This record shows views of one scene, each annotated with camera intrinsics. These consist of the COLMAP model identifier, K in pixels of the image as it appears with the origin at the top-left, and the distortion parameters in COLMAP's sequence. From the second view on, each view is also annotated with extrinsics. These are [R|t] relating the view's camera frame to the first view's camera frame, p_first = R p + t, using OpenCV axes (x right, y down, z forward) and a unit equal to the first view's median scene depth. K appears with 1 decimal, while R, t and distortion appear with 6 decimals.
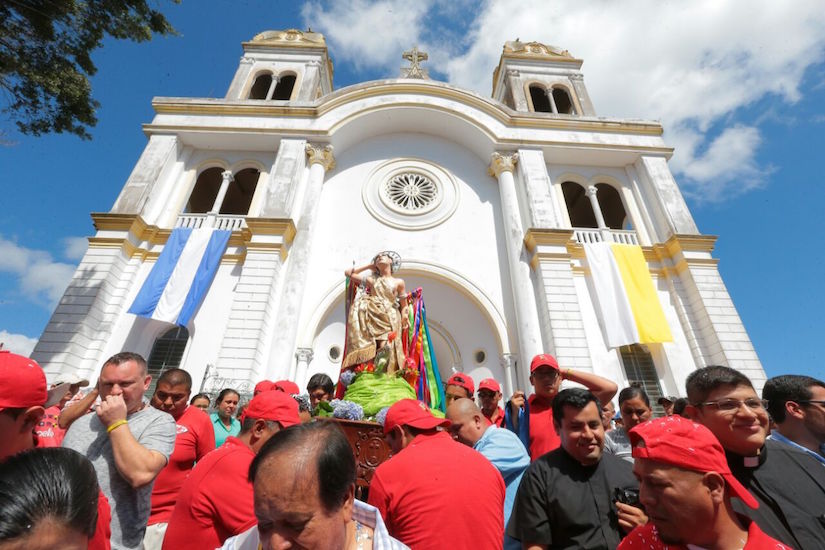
lens RADIAL K [[381.7, 0, 412.5], [0, 381.7, 275.0], [0, 0, 1]] dist [-0.017017, 0.000656]
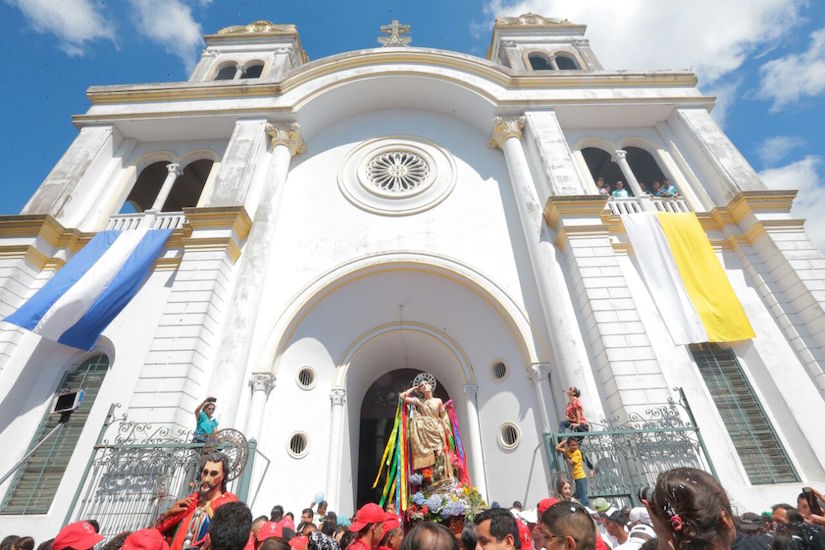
lens RADIAL K [[381.7, 0, 412.5], [0, 381.7, 275.0], [0, 0, 1]] dist [-0.017017, 0.000656]
pose [[0.997655, -0.067095, -0.013504, 0.026262], [0.066268, 0.996313, -0.054490, 0.050451], [0.017111, 0.053468, 0.998423, 0.207723]]
